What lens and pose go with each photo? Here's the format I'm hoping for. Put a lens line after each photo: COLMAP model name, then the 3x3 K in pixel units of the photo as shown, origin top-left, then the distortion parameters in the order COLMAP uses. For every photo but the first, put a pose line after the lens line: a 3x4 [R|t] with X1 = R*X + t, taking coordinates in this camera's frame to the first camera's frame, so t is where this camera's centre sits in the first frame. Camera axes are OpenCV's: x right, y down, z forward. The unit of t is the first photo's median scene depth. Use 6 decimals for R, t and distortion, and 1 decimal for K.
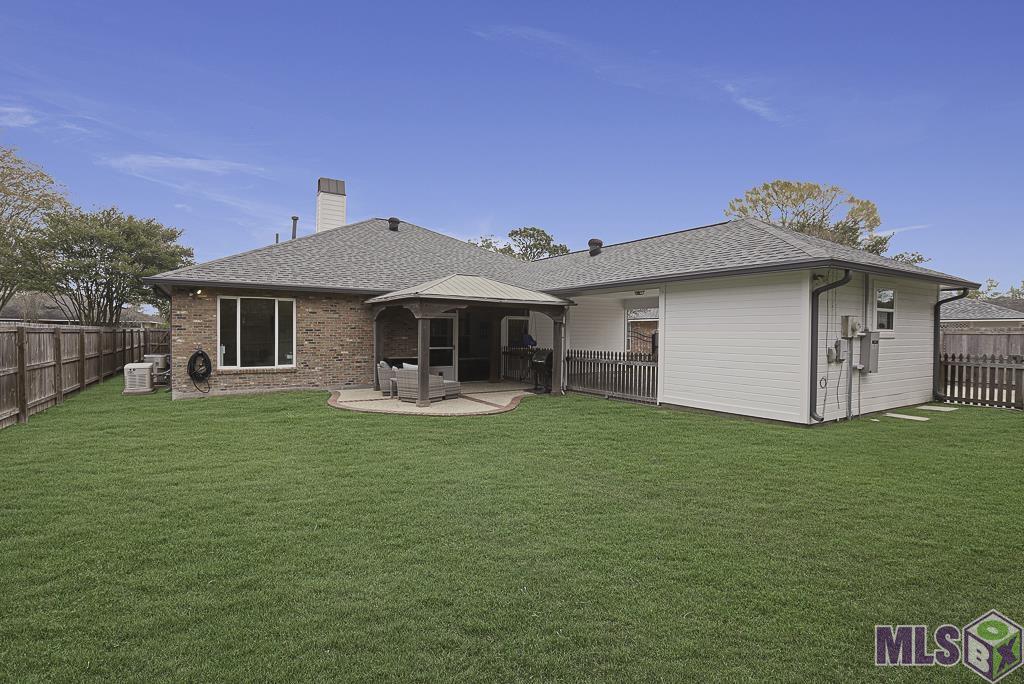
lens RADIAL K [[483.4, 0, 515.8], [0, 483.4, 342.8], [0, 0, 1]] dist [-0.035598, 0.000602]
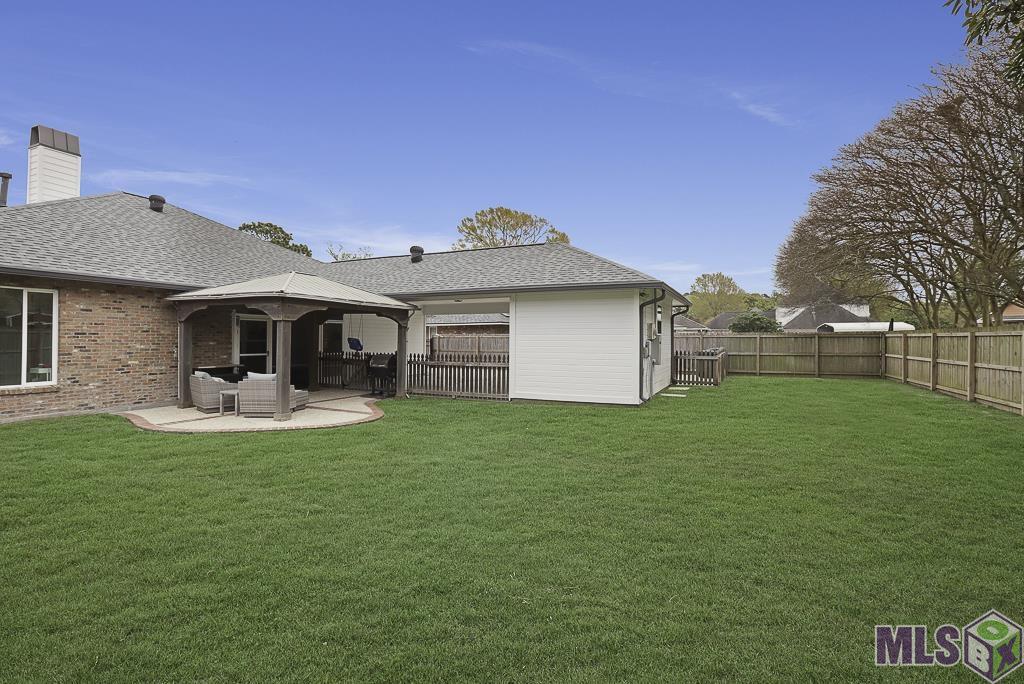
lens RADIAL K [[473.6, 0, 504.0], [0, 473.6, 343.6], [0, 0, 1]] dist [-0.028657, 0.001368]
pose [[0.852873, -0.008646, 0.522046, -0.244532], [0.013111, 0.999902, -0.004860, 0.001143], [-0.521953, 0.010989, 0.852903, 0.048228]]
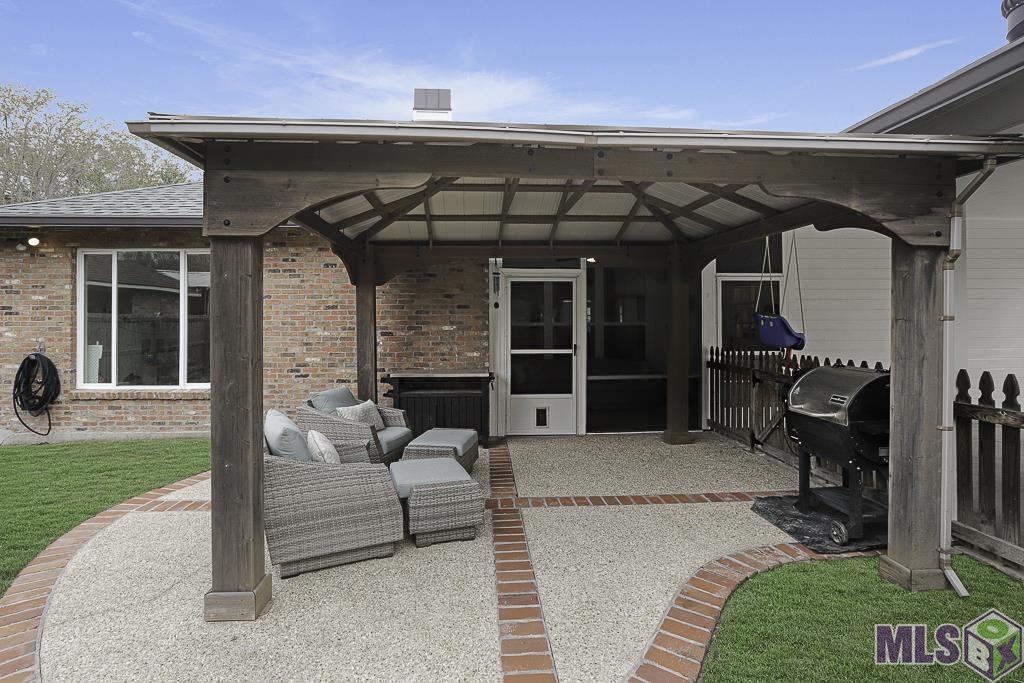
lens RADIAL K [[473.6, 0, 504.0], [0, 473.6, 343.1], [0, 0, 1]] dist [-0.028657, 0.001368]
pose [[0.861245, 0.007690, -0.508131, 0.033397], [-0.001228, 0.999914, 0.013051, -0.002320], [0.508188, -0.010617, 0.861181, 0.721265]]
